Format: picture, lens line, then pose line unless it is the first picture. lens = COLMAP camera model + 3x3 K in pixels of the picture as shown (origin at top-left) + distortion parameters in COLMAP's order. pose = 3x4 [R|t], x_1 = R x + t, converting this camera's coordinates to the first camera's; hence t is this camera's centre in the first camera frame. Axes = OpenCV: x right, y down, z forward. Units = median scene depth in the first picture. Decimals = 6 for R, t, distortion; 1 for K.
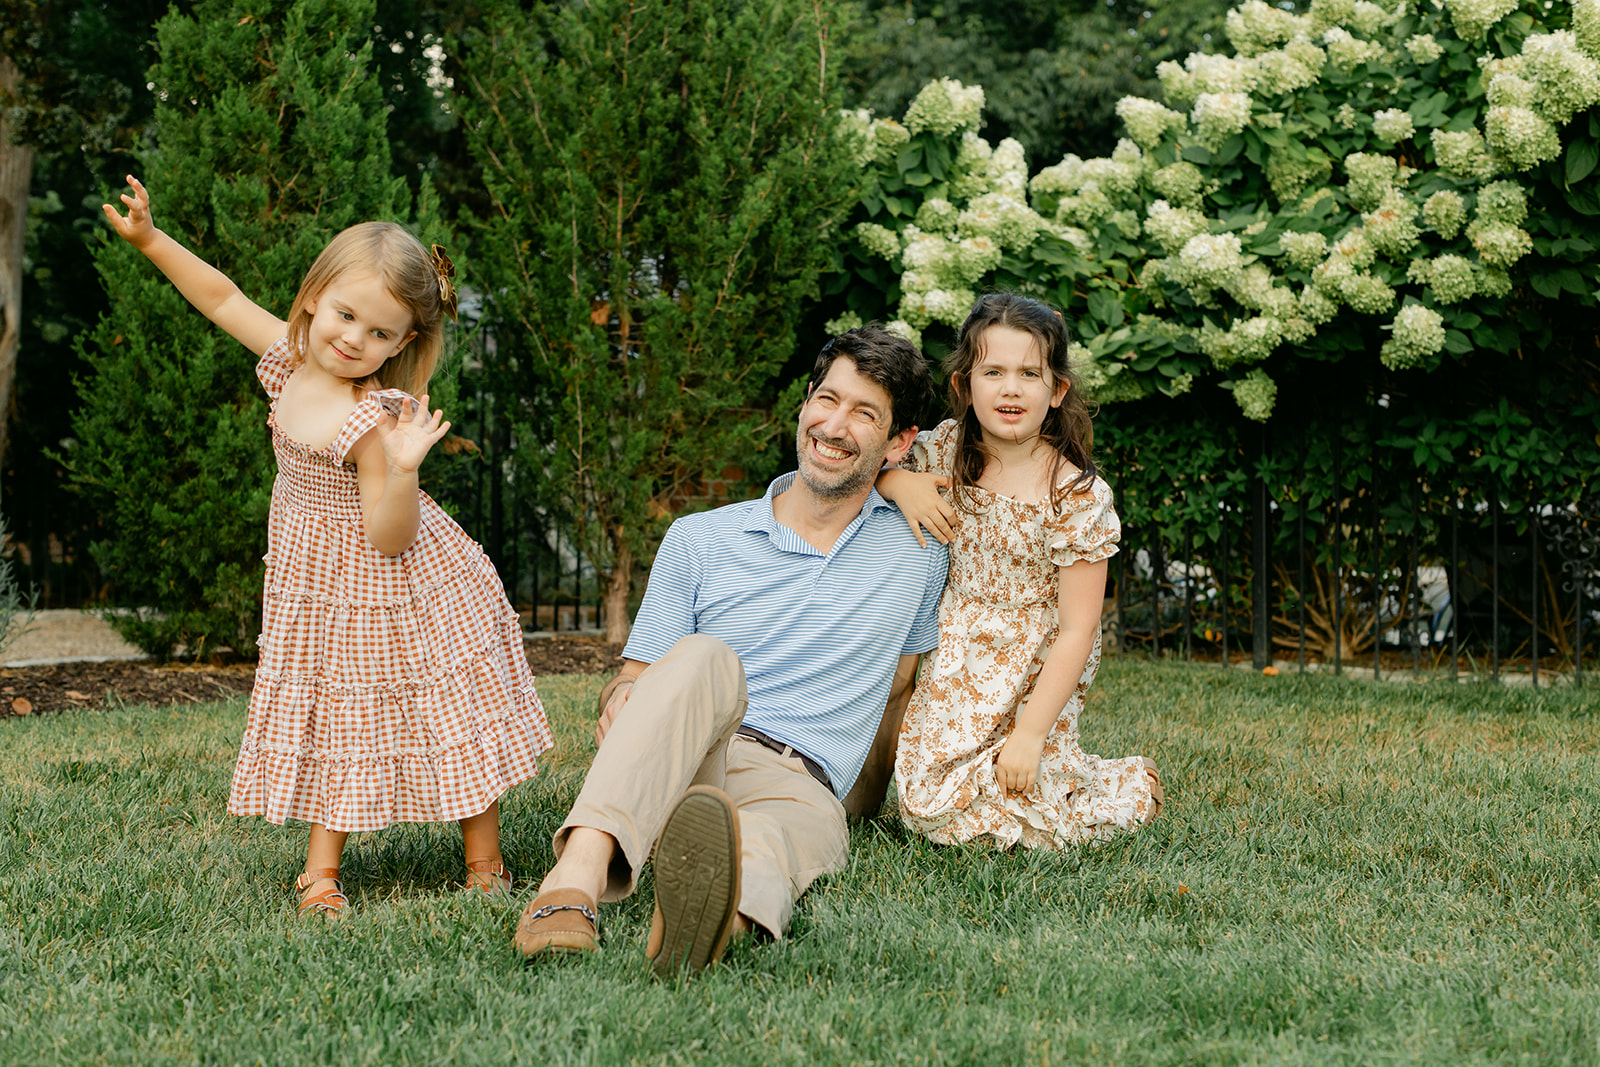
lens RADIAL K [[2333.3, 0, 800.0], [0, 2333.3, 533.5], [0, 0, 1]] dist [0.038194, -0.068339]
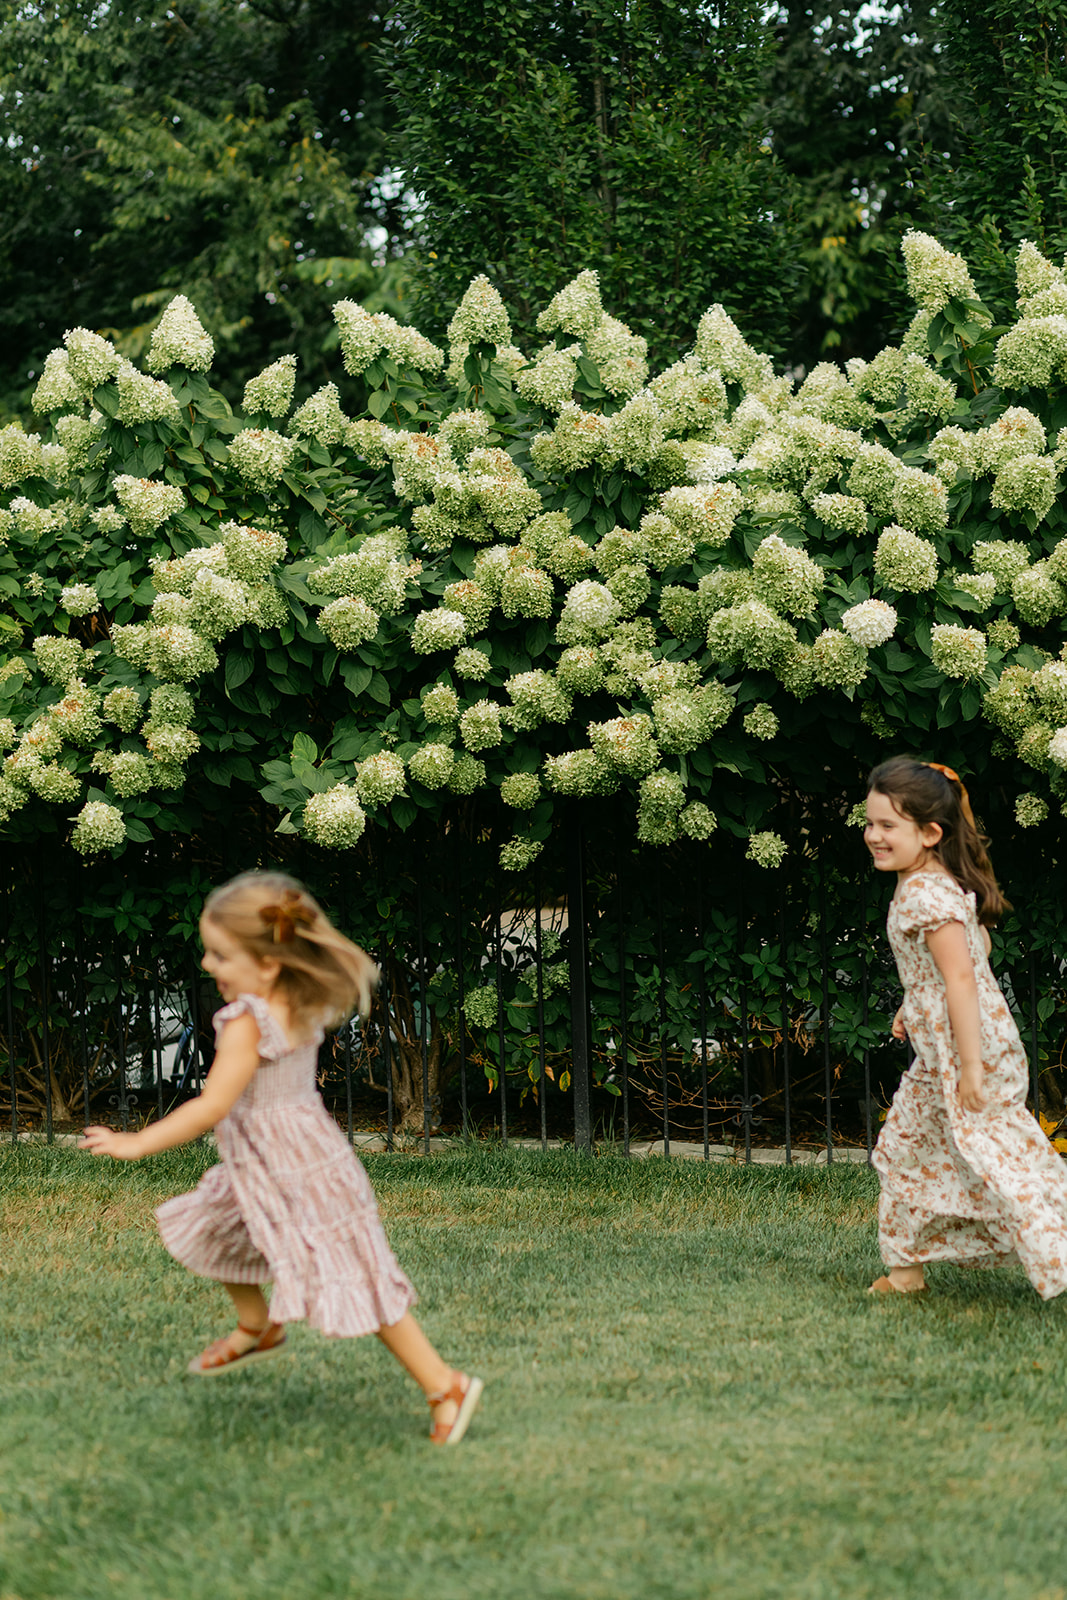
lens RADIAL K [[4018.3, 0, 533.5], [0, 4018.3, 800.0], [0, 0, 1]] dist [0.001737, 0.113280]
pose [[0.949592, -0.038572, 0.311107, -0.111475], [0.037766, 0.999249, 0.008617, -0.102418], [-0.311206, 0.003567, 0.950336, -0.762984]]
